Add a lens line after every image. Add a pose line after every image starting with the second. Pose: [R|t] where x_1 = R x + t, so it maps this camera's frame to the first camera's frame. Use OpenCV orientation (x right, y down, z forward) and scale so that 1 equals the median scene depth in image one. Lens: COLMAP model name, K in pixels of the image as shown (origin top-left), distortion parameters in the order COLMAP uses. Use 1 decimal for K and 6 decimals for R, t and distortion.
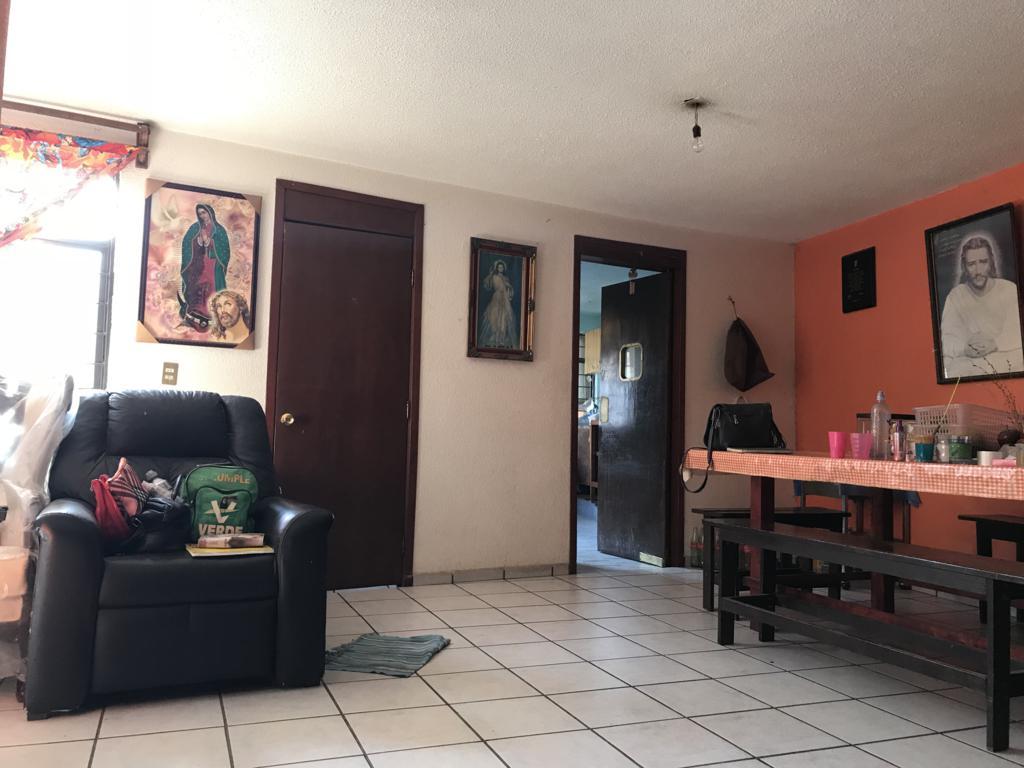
lens RADIAL K [[840.1, 0, 513.7], [0, 840.1, 368.4], [0, 0, 1]] dist [0.039612, 0.000875]
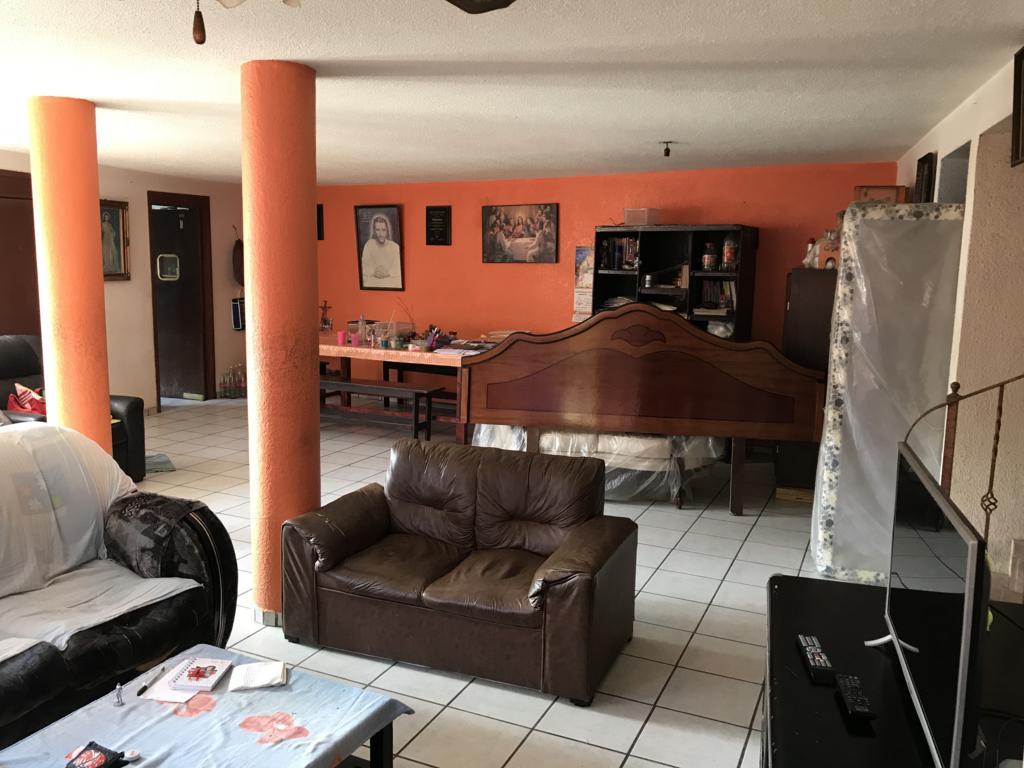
lens RADIAL K [[851.6, 0, 476.1], [0, 851.6, 377.6], [0, 0, 1]] dist [0.115784, -0.229060]
pose [[0.746030, -0.110820, 0.656627, -0.606783], [-0.051396, 0.973532, 0.222699, -0.236905], [-0.663926, -0.199888, 0.720588, -0.617487]]
